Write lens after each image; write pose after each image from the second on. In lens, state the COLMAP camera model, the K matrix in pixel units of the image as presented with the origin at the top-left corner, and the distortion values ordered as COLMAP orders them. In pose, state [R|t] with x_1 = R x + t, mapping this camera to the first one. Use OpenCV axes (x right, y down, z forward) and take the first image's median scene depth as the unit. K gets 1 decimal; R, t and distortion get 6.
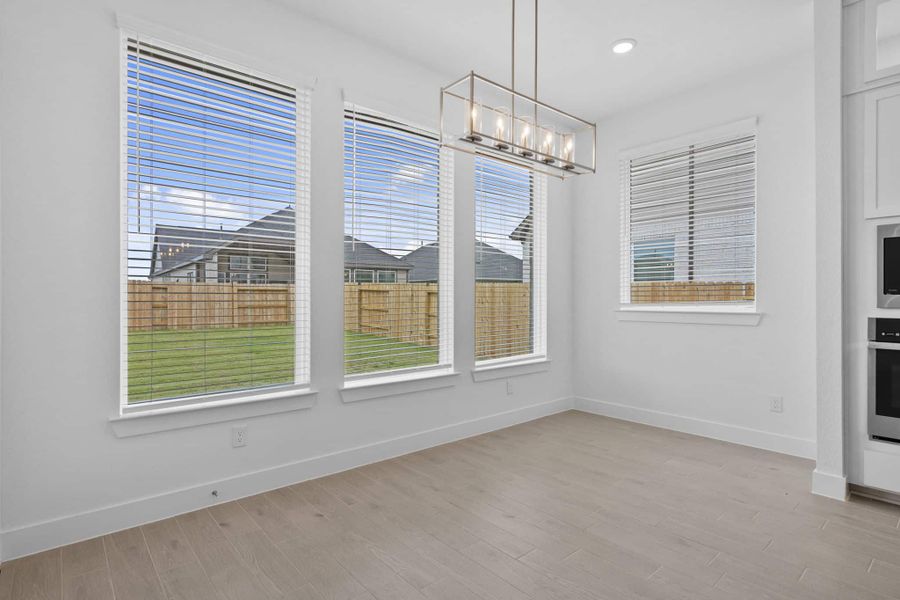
lens RADIAL K [[480.5, 0, 453.5], [0, 480.5, 300.1], [0, 0, 1]] dist [-0.000642, -0.000421]
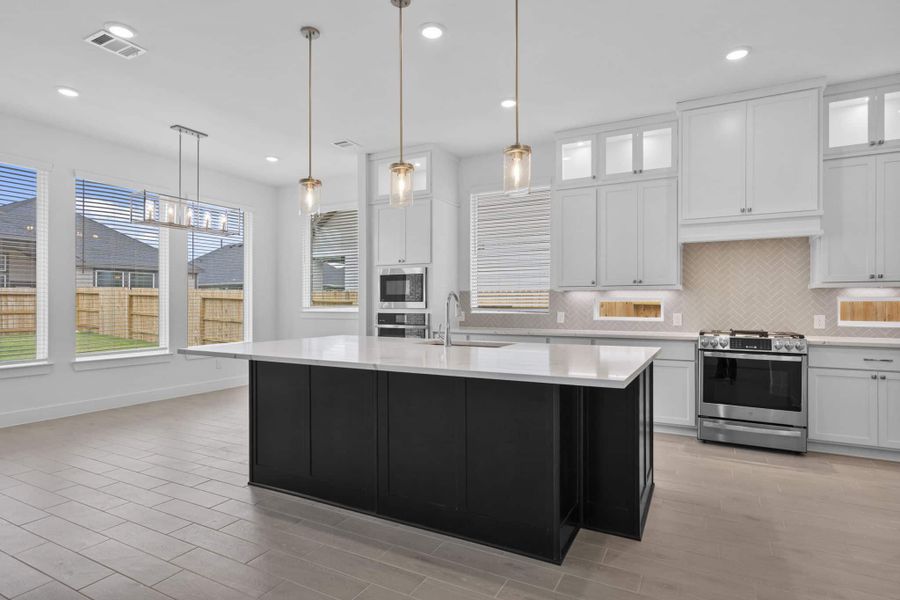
lens RADIAL K [[480.5, 0, 448.8], [0, 480.5, 302.8], [0, 0, 1]] dist [-0.000642, -0.000421]
pose [[0.930533, 0.000838, 0.366206, 0.262516], [0.001251, 0.999984, -0.005467, 0.002853], [-0.366205, 0.005545, 0.930518, -0.712971]]
